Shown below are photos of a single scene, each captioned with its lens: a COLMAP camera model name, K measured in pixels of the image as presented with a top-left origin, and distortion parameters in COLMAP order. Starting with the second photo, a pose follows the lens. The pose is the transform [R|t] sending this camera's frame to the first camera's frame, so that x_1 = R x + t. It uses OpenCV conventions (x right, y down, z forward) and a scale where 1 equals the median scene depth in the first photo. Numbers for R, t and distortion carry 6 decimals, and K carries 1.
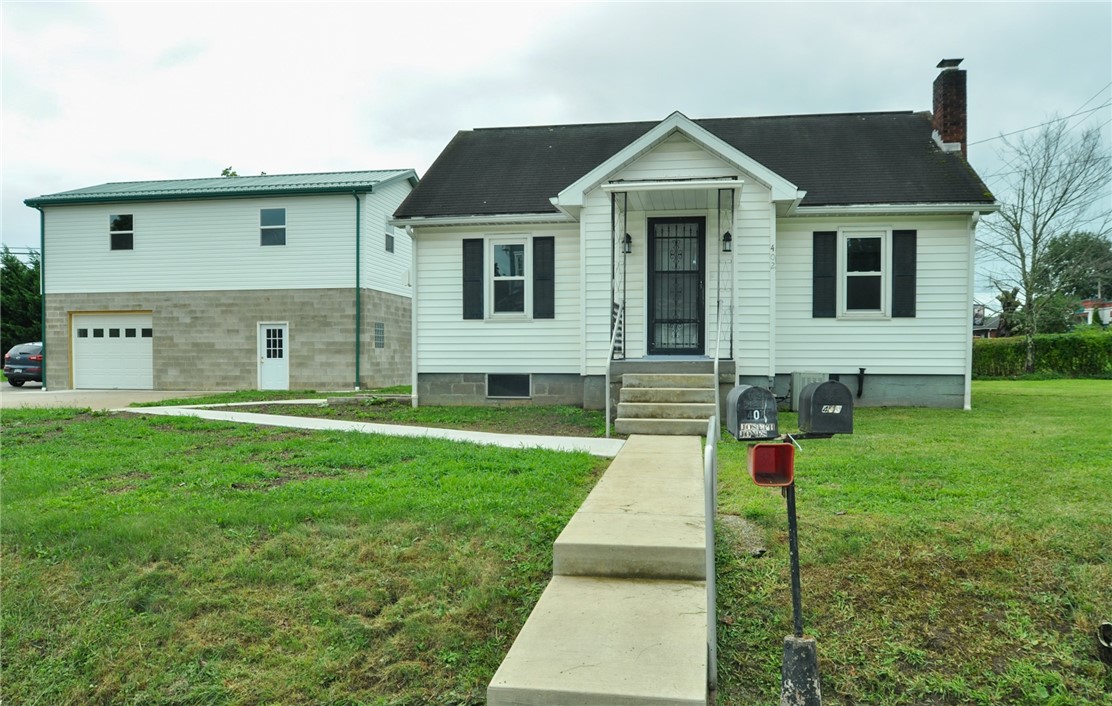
lens RADIAL K [[872.1, 0, 556.7], [0, 872.1, 407.9], [0, 0, 1]] dist [-0.135314, 0.007724]
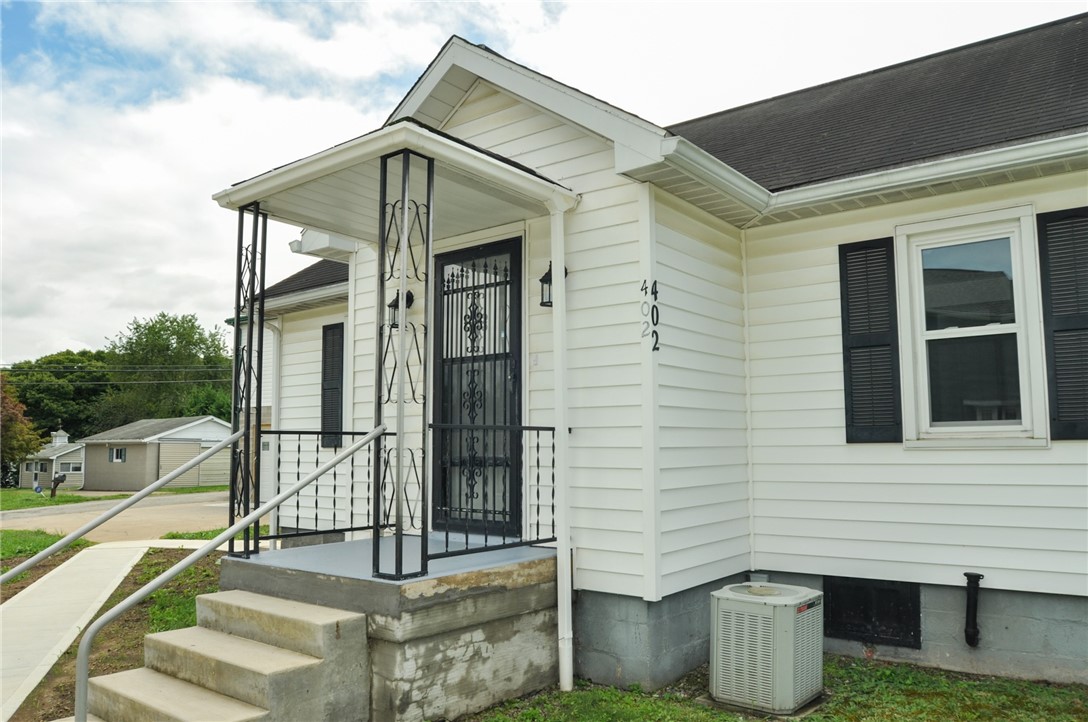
lens RADIAL K [[840.3, 0, 544.0], [0, 840.3, 361.0], [0, 0, 1]] dist [-0.072443, 0.030672]
pose [[0.886953, -0.053997, -0.458693, 0.357348], [-0.022048, 0.987060, -0.158829, -0.076998], [0.461334, 0.150987, 0.874285, 0.569125]]
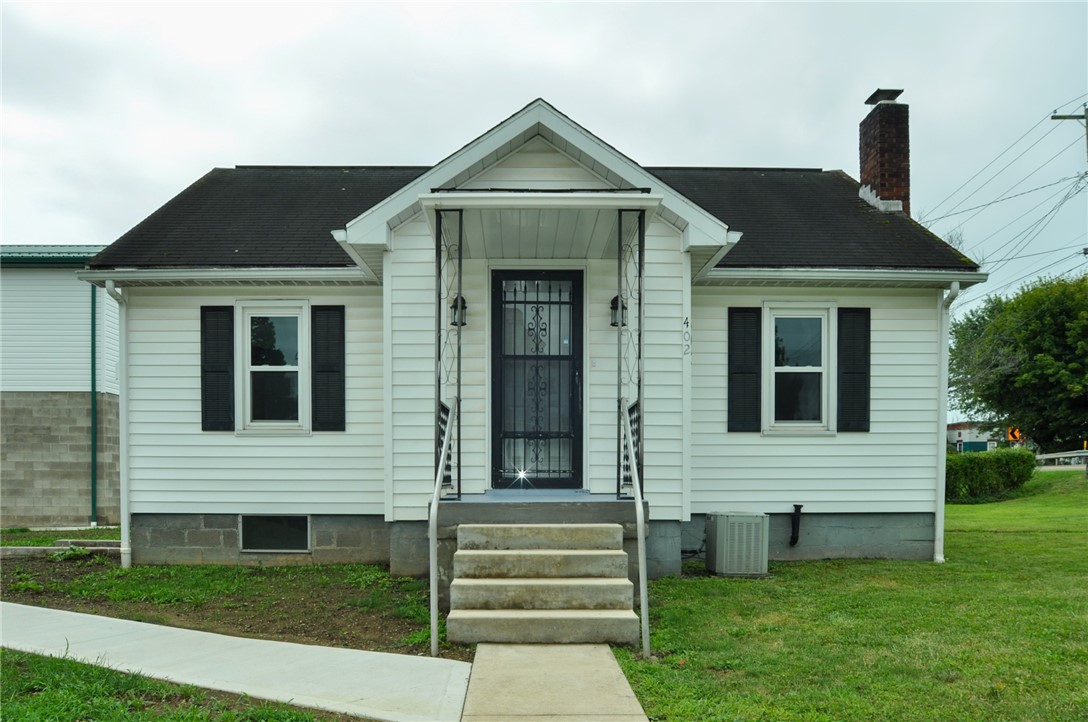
lens RADIAL K [[843.5, 0, 544.0], [0, 843.5, 508.8], [0, 0, 1]] dist [-0.006749, -0.079691]
pose [[0.979358, -0.006053, 0.202044, 0.016119], [0.010285, 0.999749, -0.019904, -0.031474], [-0.201873, 0.021571, 0.979174, 0.369134]]
